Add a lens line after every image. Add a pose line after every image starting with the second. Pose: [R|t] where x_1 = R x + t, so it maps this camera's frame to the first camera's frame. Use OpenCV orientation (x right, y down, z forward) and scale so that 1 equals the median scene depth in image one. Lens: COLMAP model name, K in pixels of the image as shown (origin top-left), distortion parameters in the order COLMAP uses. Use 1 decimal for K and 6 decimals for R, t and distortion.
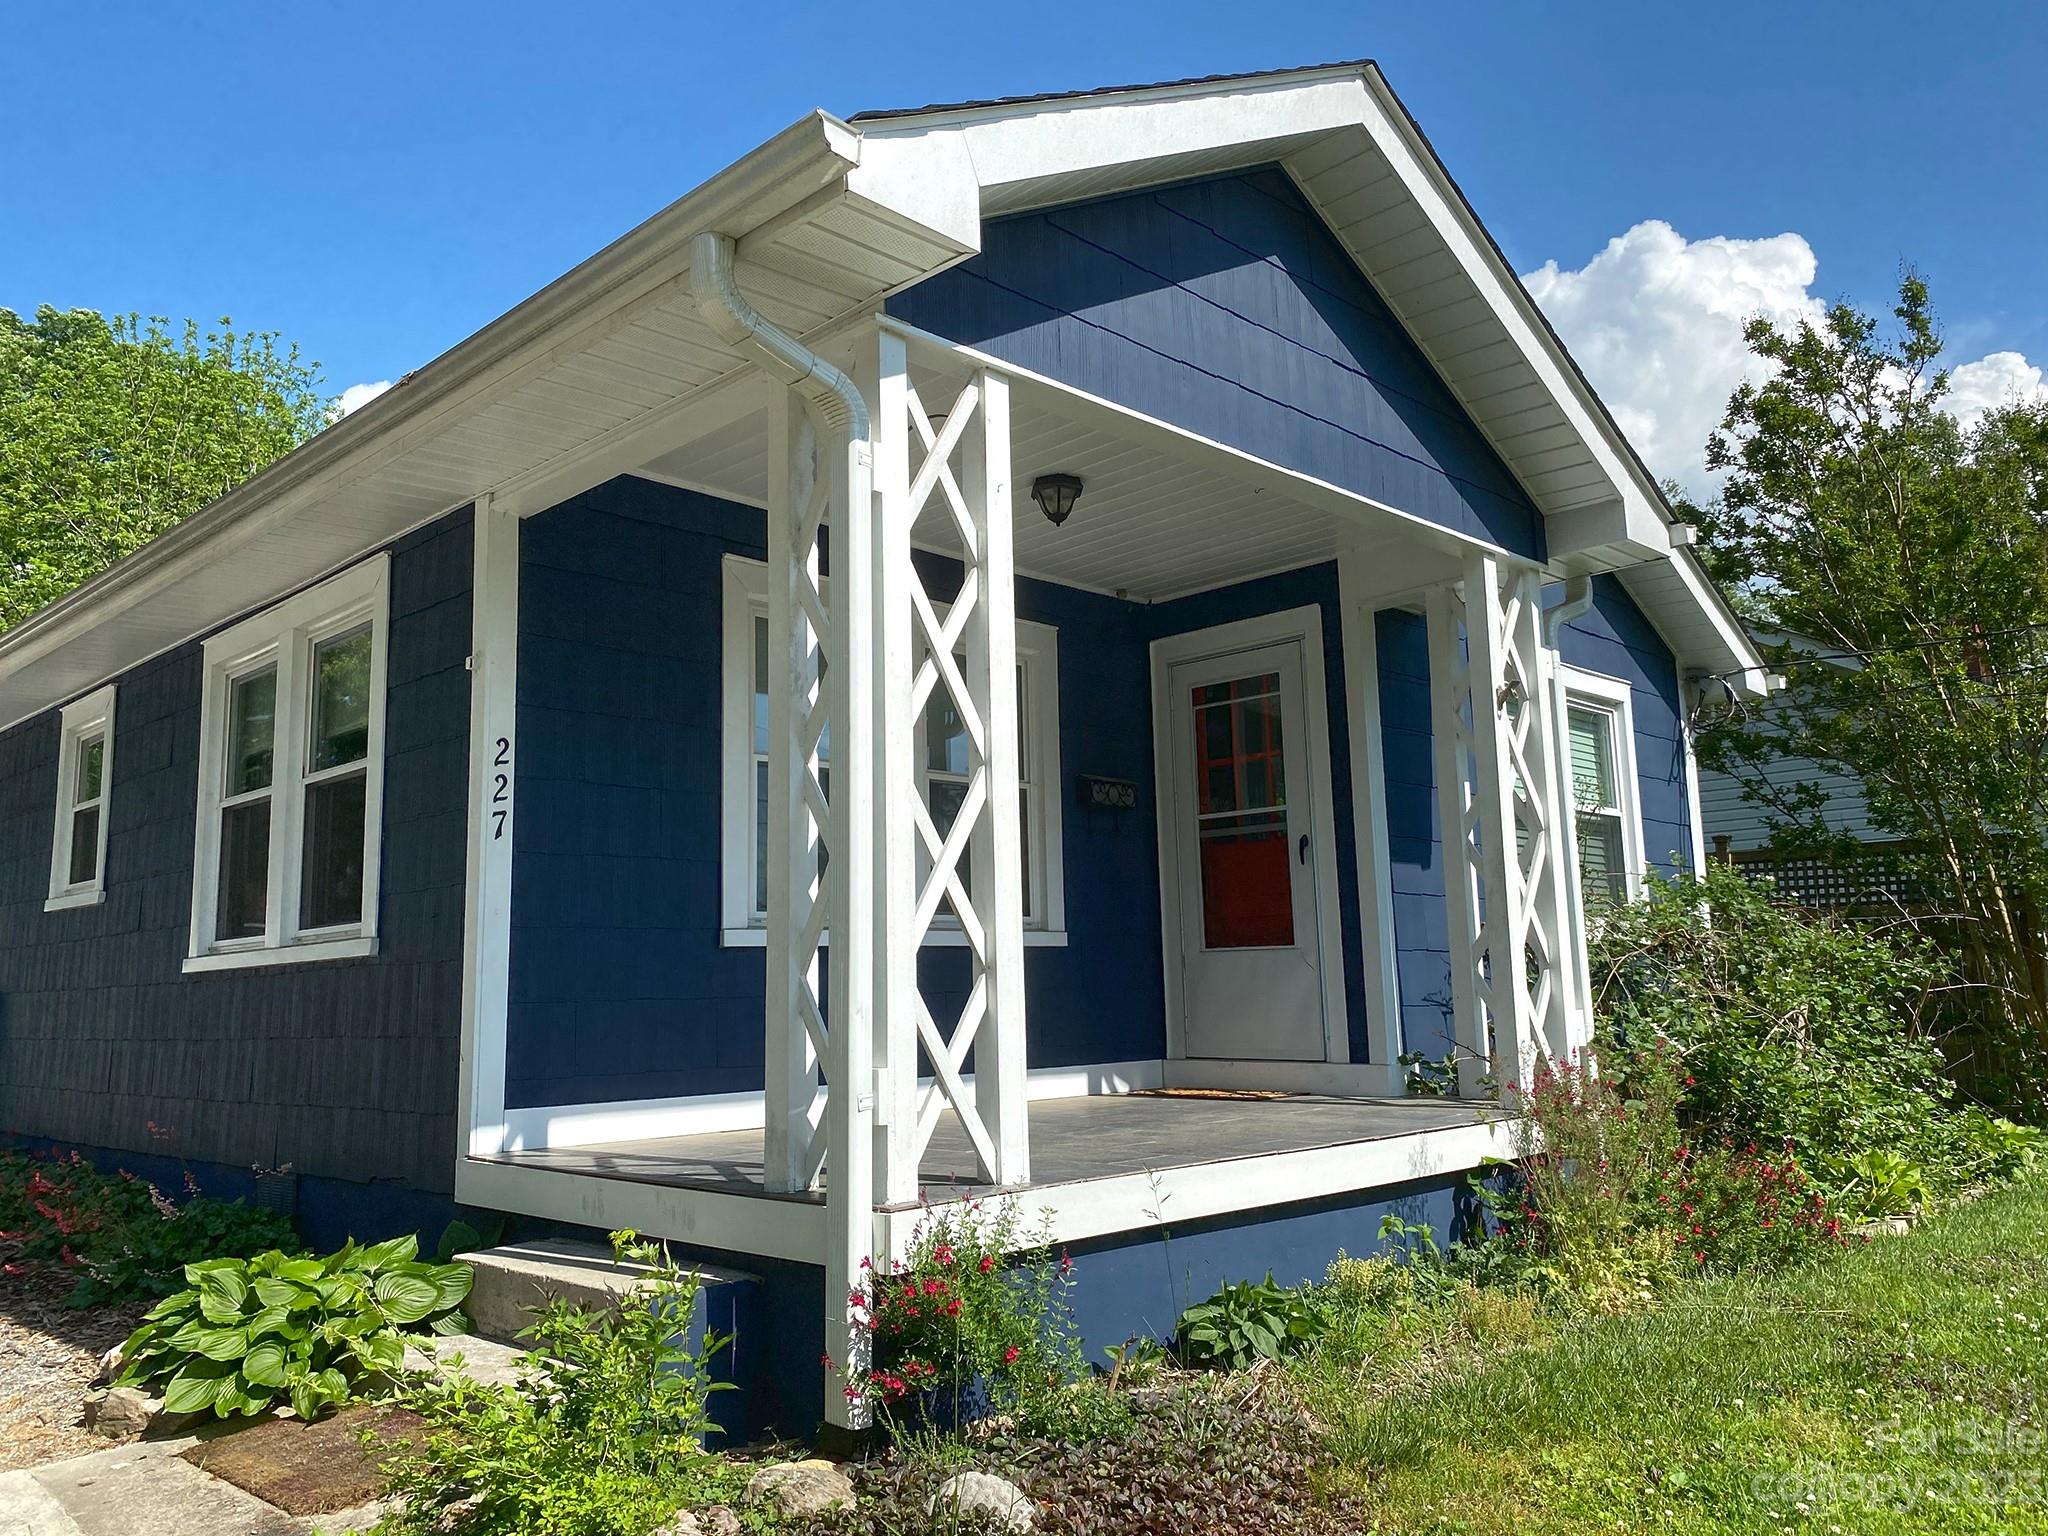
lens RADIAL K [[1605.3, 0, 1055.0], [0, 1605.3, 761.9], [0, 0, 1]] dist [0.091786, -0.241480]
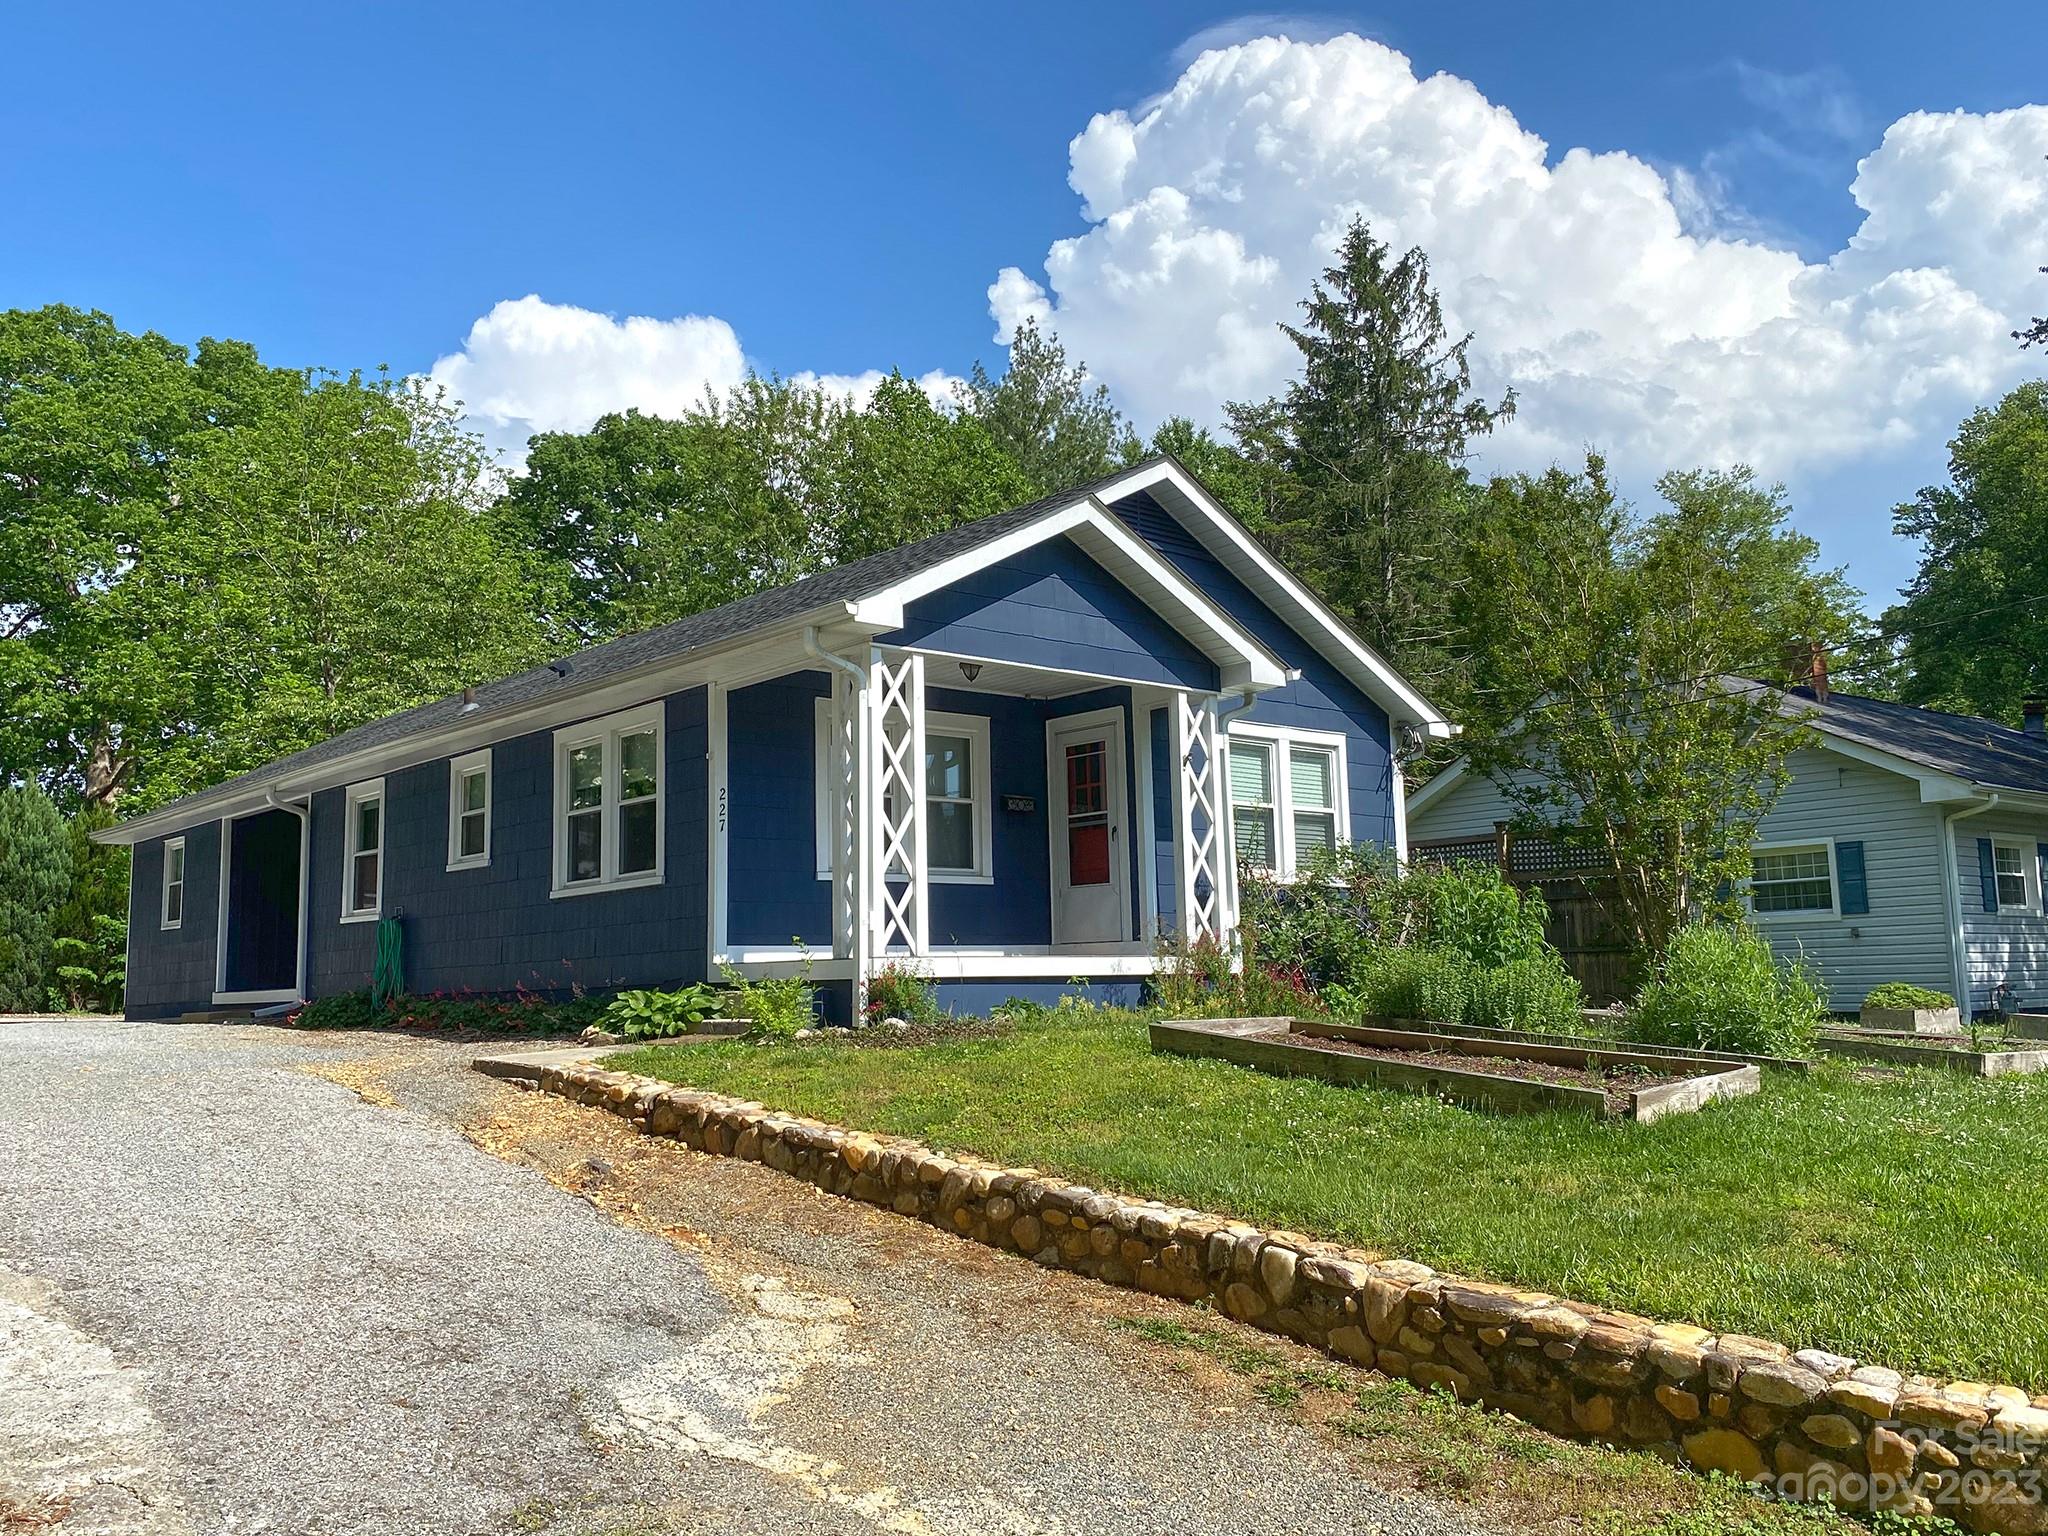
lens RADIAL K [[1816.2, 0, 1076.5], [0, 1816.2, 763.3], [0, 0, 1]] dist [0.037517, -0.019496]
pose [[0.998131, -0.007652, -0.060635, 0.298629], [0.008662, 0.999828, 0.016413, -0.081739], [0.060499, -0.016907, 0.998025, -1.449315]]
